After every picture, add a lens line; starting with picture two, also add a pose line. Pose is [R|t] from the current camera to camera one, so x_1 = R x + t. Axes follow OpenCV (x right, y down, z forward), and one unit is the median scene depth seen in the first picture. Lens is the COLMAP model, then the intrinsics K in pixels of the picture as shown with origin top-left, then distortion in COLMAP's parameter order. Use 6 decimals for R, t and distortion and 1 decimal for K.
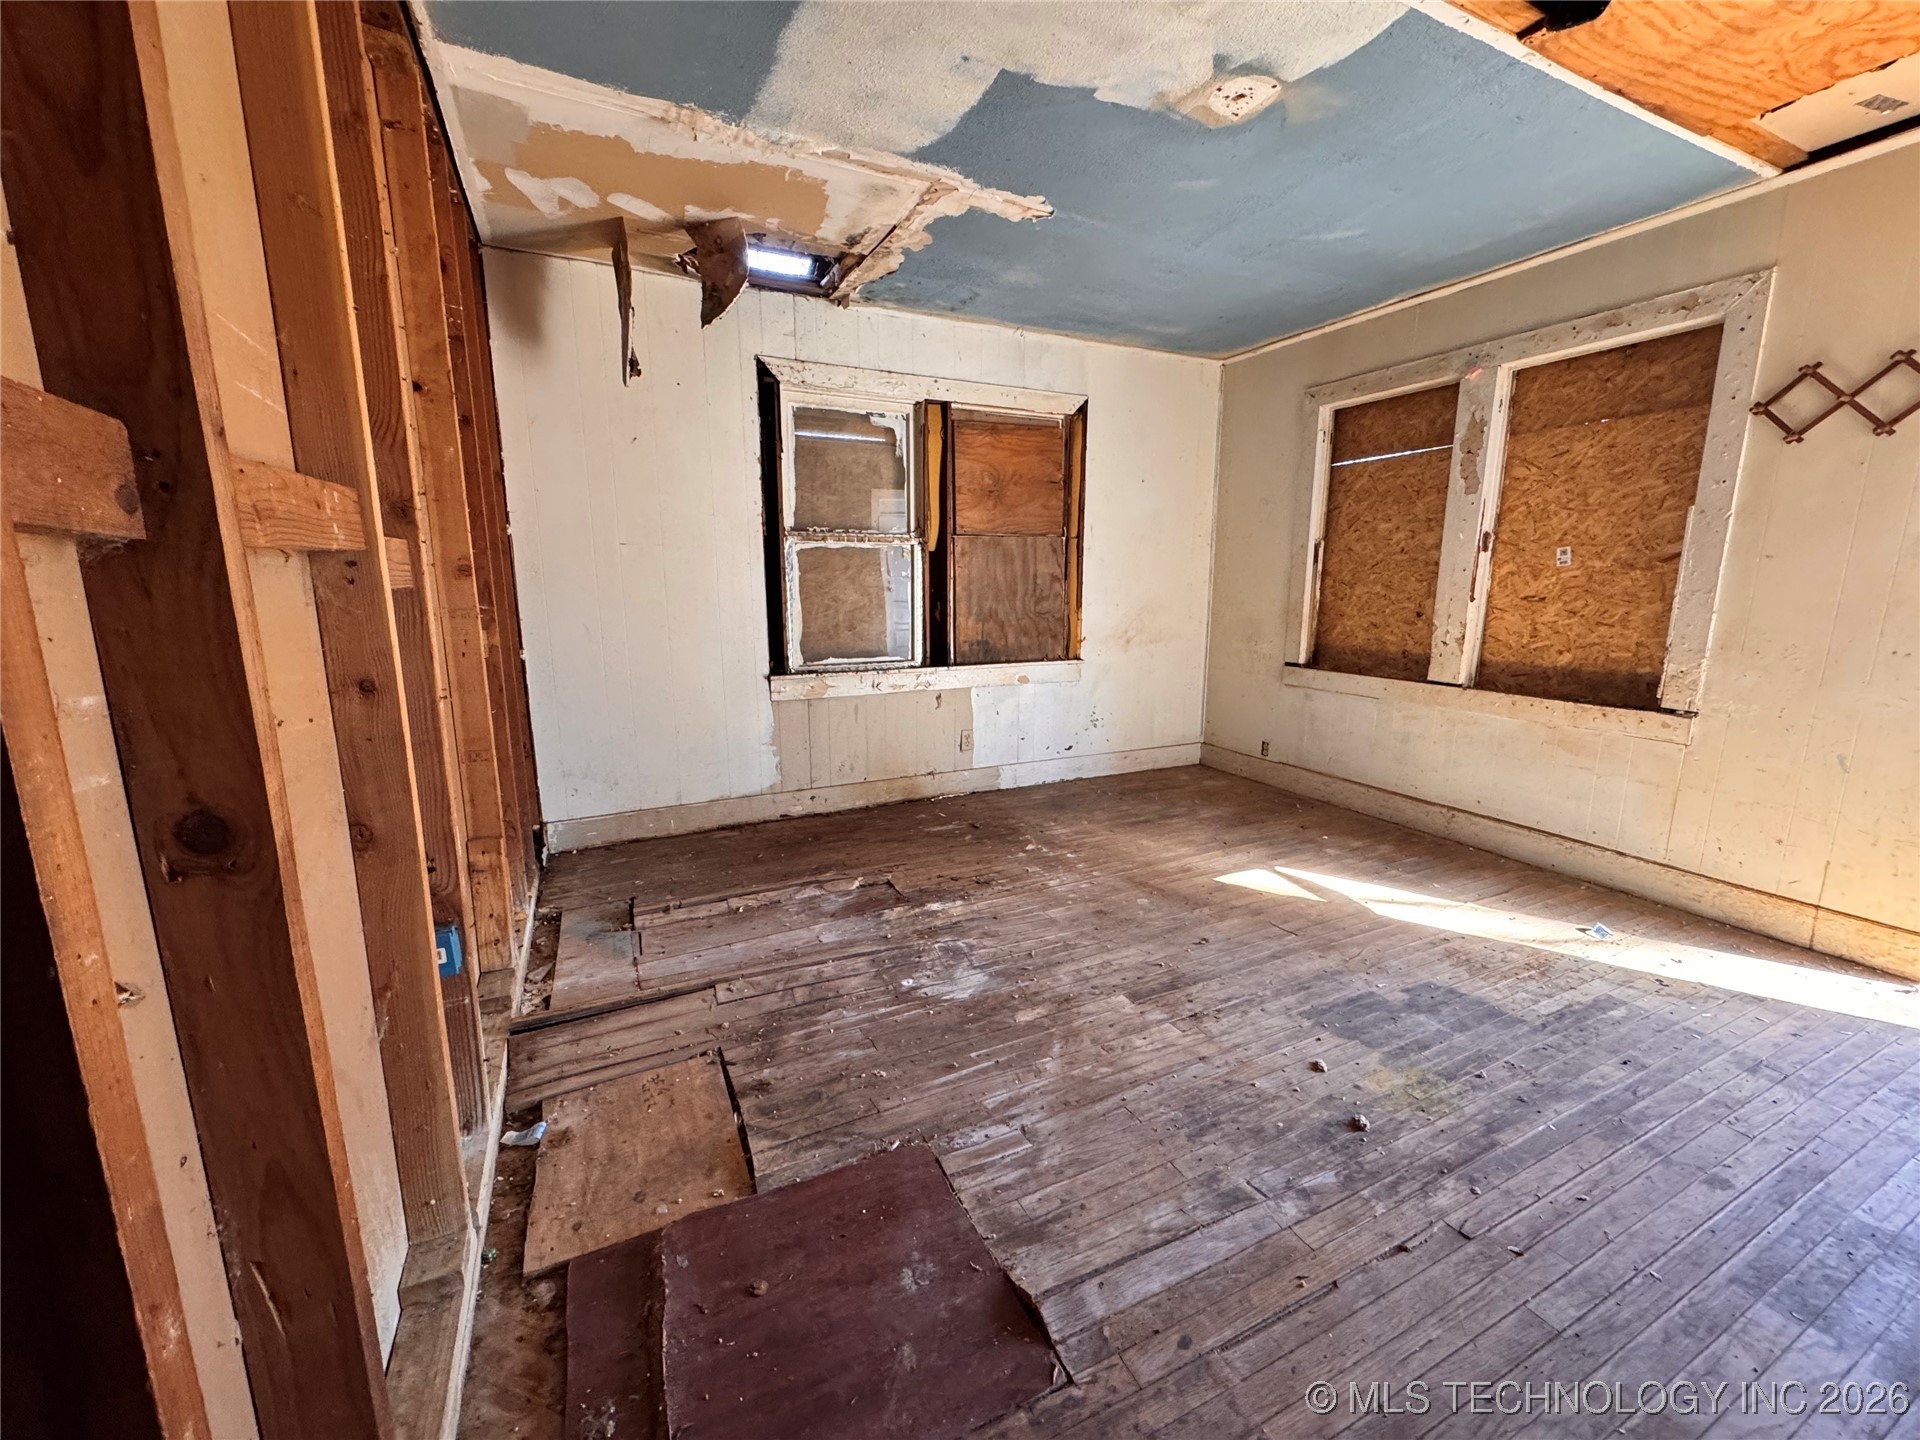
lens RADIAL K [[763.3, 0, 961.7], [0, 763.3, 719.0], [0, 0, 1]] dist [-0.002090, 0.000405]
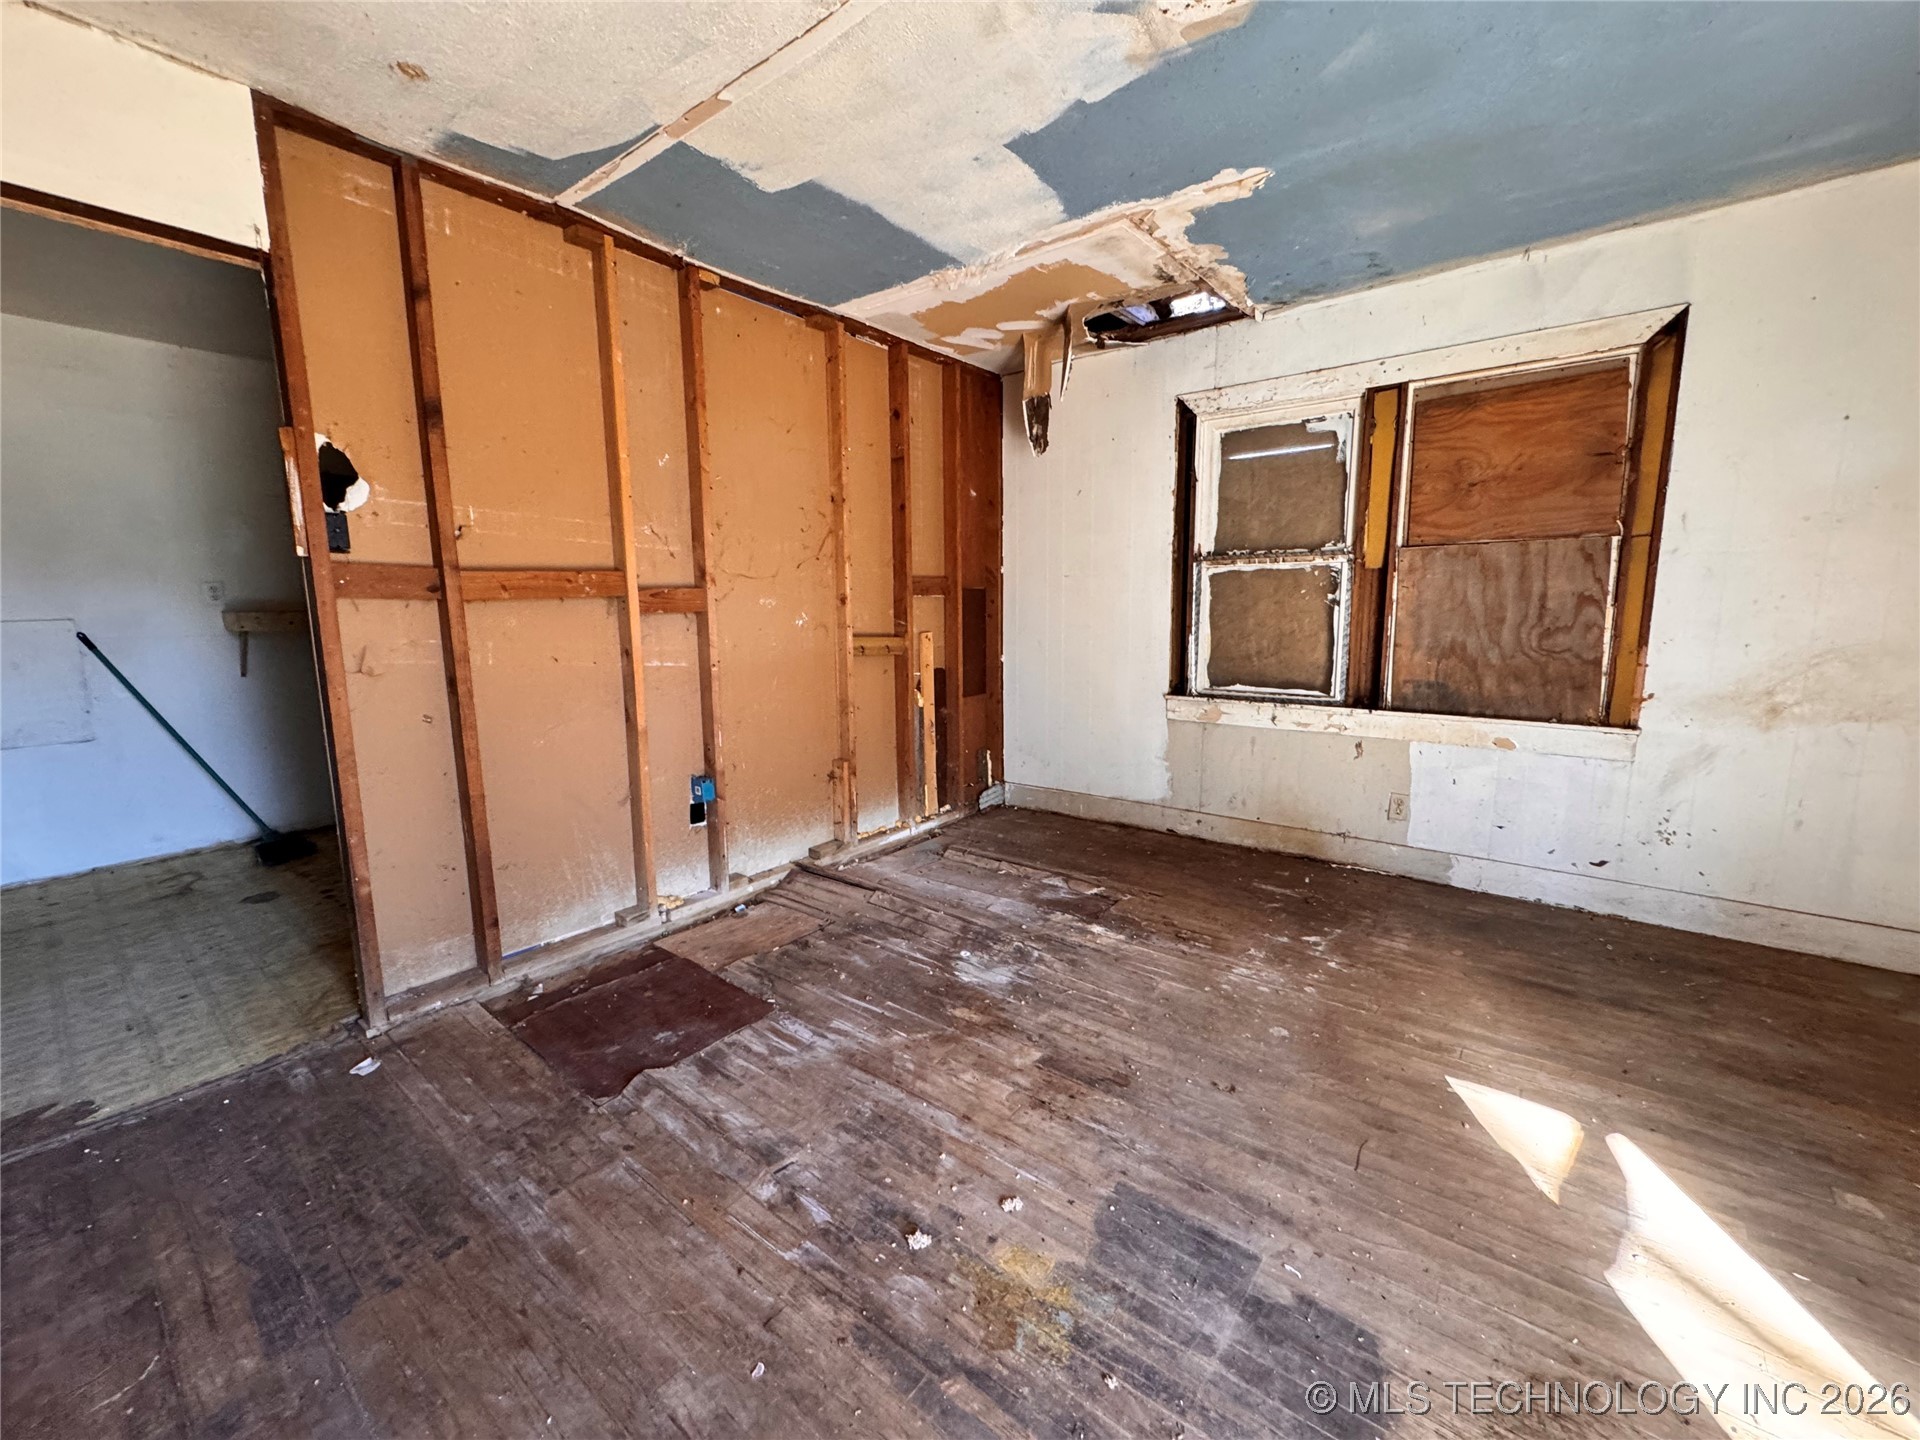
lens RADIAL K [[763.3, 0, 959.5], [0, 763.3, 719.6], [0, 0, 1]] dist [-0.002090, 0.000405]
pose [[0.432711, 0.132244, -0.891780, 0.676818], [-0.155778, 0.985272, 0.070520, -0.062027], [0.887972, 0.108405, 0.446939, 0.327642]]
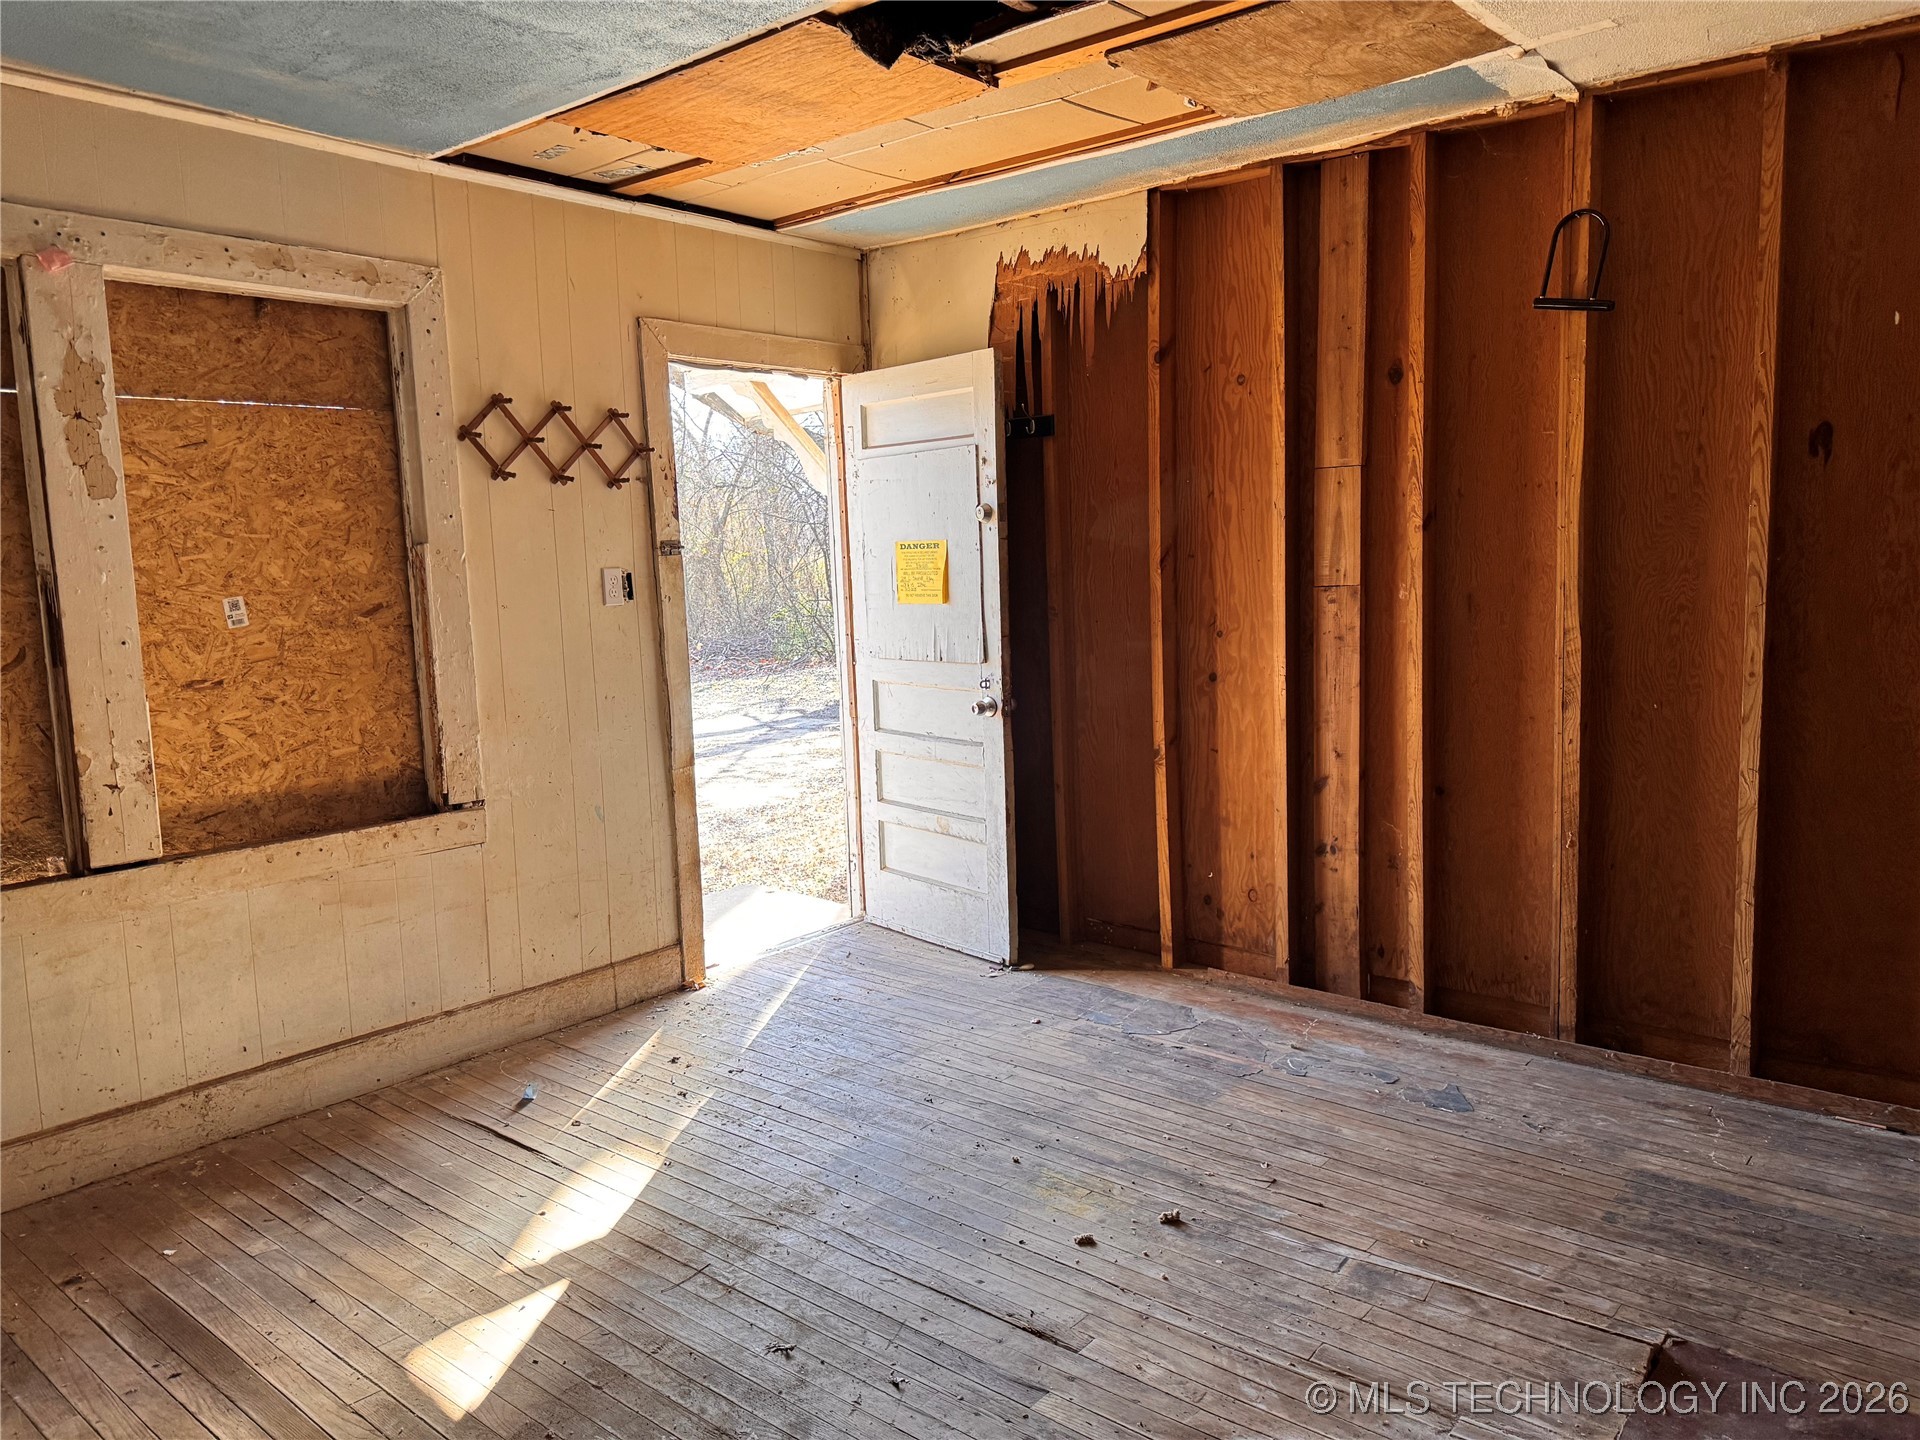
lens RADIAL K [[1347.3, 0, 948.2], [0, 1347.3, 712.5], [0, 0, 1]] dist [0.067038, -0.077185]
pose [[-0.405563, -0.092897, 0.909334, -0.446792], [0.196895, 0.962590, 0.186152, -0.231186], [-0.892609, 0.254540, -0.372100, 0.935378]]
